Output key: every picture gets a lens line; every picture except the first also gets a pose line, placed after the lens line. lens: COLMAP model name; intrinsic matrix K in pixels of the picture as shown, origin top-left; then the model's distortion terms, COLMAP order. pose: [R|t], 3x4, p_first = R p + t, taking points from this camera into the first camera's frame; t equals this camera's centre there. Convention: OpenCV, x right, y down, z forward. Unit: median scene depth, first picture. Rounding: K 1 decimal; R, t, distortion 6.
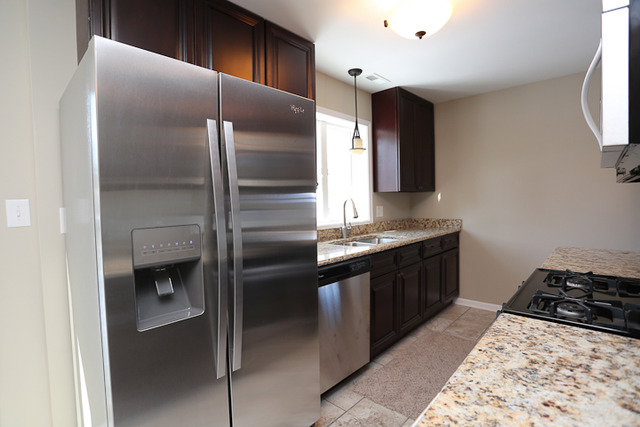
lens RADIAL K [[313.8, 0, 320.0], [0, 313.8, 213.5], [0, 0, 1]] dist [-0.048343, 0.001456]
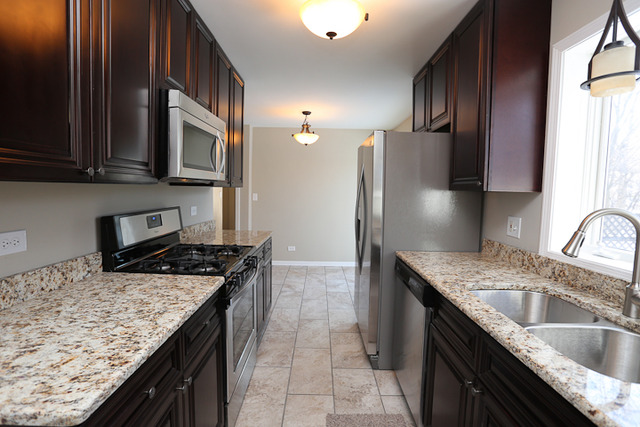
lens RADIAL K [[313.8, 0, 320.0], [0, 313.8, 213.5], [0, 0, 1]] dist [-0.048343, 0.001456]
pose [[-0.735138, 0.049804, -0.676085, 0.629447], [-0.046783, 0.991193, 0.123886, -0.074794], [0.676301, 0.122703, -0.726334, 1.048671]]
